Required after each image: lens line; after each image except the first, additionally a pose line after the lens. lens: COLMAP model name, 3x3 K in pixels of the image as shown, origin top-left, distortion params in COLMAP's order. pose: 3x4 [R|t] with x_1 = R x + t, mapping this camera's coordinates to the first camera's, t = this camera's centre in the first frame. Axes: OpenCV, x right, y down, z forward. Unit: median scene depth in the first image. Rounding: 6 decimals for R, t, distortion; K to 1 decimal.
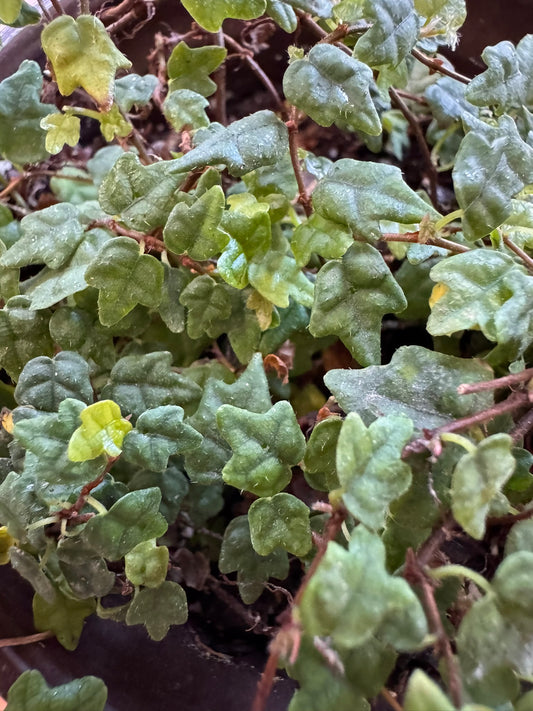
lens RADIAL K [[522.7, 0, 265.8], [0, 522.7, 343.6], [0, 0, 1]] dist [-0.000334, 0.000385]
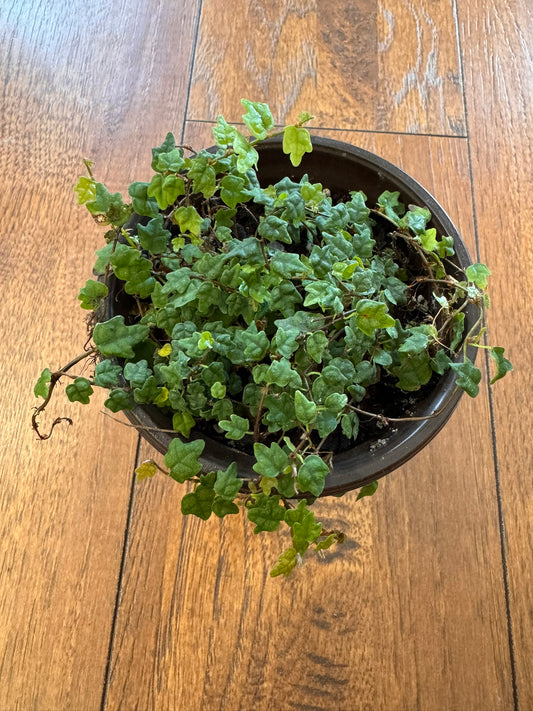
lens RADIAL K [[522.7, 0, 265.8], [0, 522.7, 343.6], [0, 0, 1]] dist [-0.000334, 0.000385]
pose [[0.999059, -0.042986, 0.005774, 0.032592], [0.043271, 0.996937, -0.065144, 0.363320], [-0.002956, 0.065332, 0.997859, -1.980216]]
